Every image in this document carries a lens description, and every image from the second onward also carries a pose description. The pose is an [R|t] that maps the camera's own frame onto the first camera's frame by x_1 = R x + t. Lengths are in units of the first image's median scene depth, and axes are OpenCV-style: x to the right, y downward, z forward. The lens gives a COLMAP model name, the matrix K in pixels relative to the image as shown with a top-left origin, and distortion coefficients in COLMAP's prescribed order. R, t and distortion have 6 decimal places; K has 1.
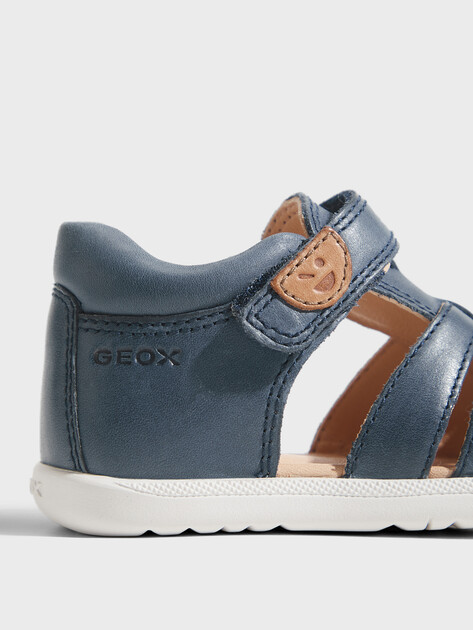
lens RADIAL K [[1495.4, 0, 236.5], [0, 1495.4, 315.0], [0, 0, 1]] dist [-0.020389, -0.320872]
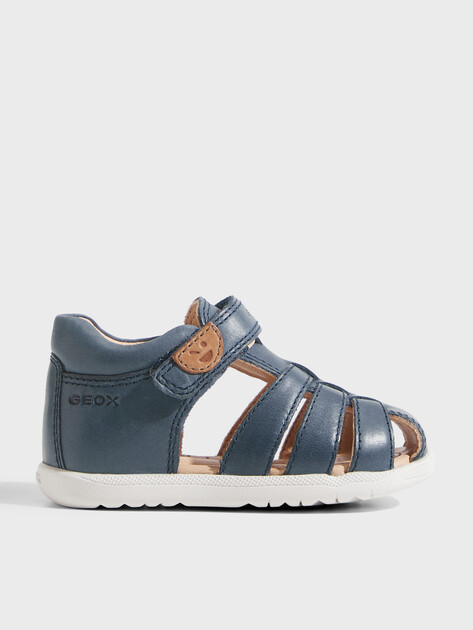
lens RADIAL K [[1237.5, 0, 236.5], [0, 1237.5, 315.0], [0, 0, 1]] dist [0.036393, 0.085370]
pose [[0.998599, 0.005348, -0.052649, 0.163304], [-0.005979, 0.999912, -0.011825, -0.051188], [0.052581, 0.012123, 0.998543, -0.366878]]
